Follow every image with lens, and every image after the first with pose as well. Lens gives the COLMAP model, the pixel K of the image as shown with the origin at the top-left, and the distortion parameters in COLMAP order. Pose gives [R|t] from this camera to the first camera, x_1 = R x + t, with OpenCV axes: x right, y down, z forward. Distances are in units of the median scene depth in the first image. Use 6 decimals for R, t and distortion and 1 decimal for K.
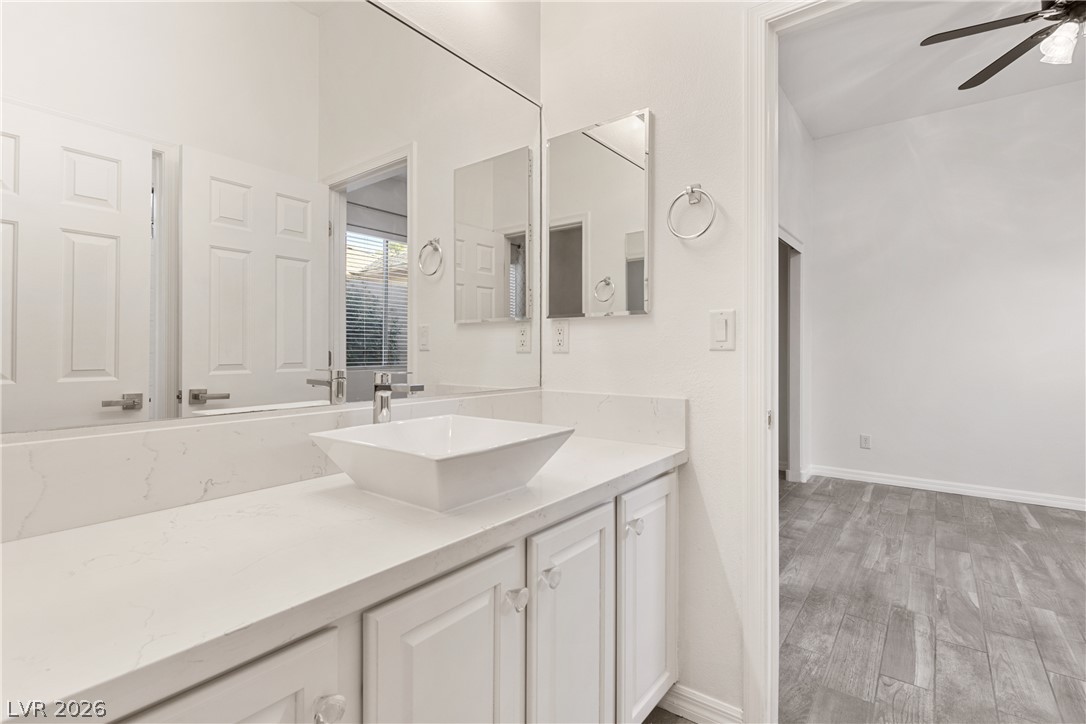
lens RADIAL K [[501.6, 0, 541.6], [0, 501.6, 350.1], [0, 0, 1]] dist [0.001425, -0.001242]
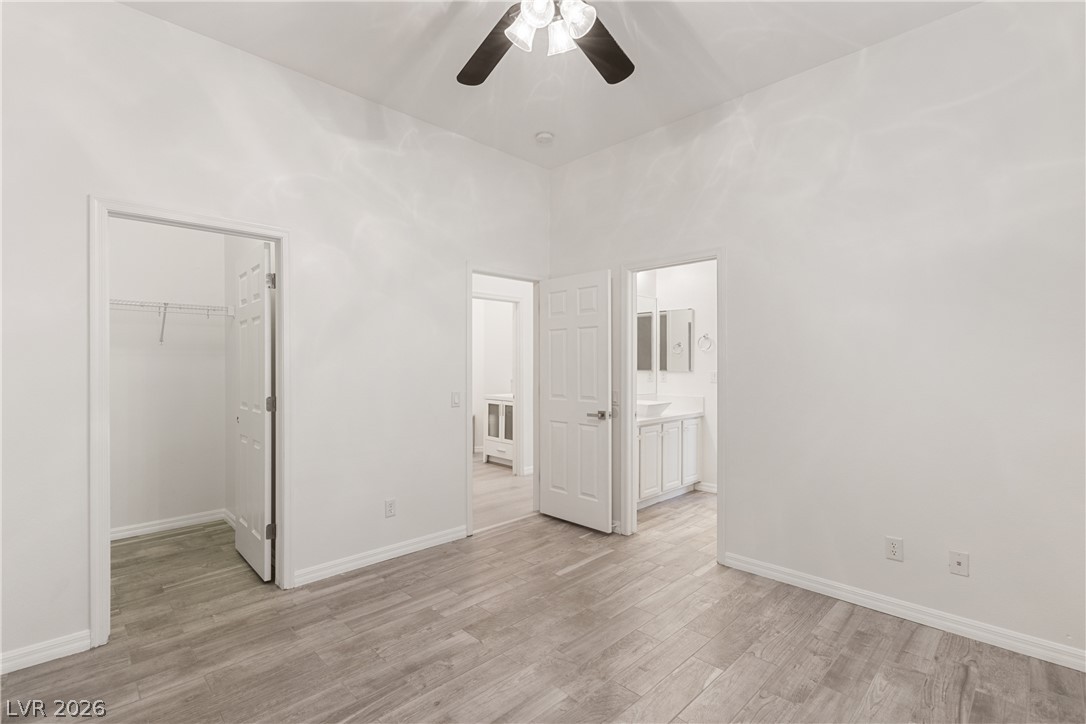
lens RADIAL K [[501.6, 0, 544.0], [0, 501.6, 364.7], [0, 0, 1]] dist [0.001425, -0.001242]
pose [[0.991342, 0.001178, -0.131296, -0.216914], [-0.001164, 0.999999, 0.000188, -0.076737], [0.131296, -0.000033, 0.991343, -1.620930]]
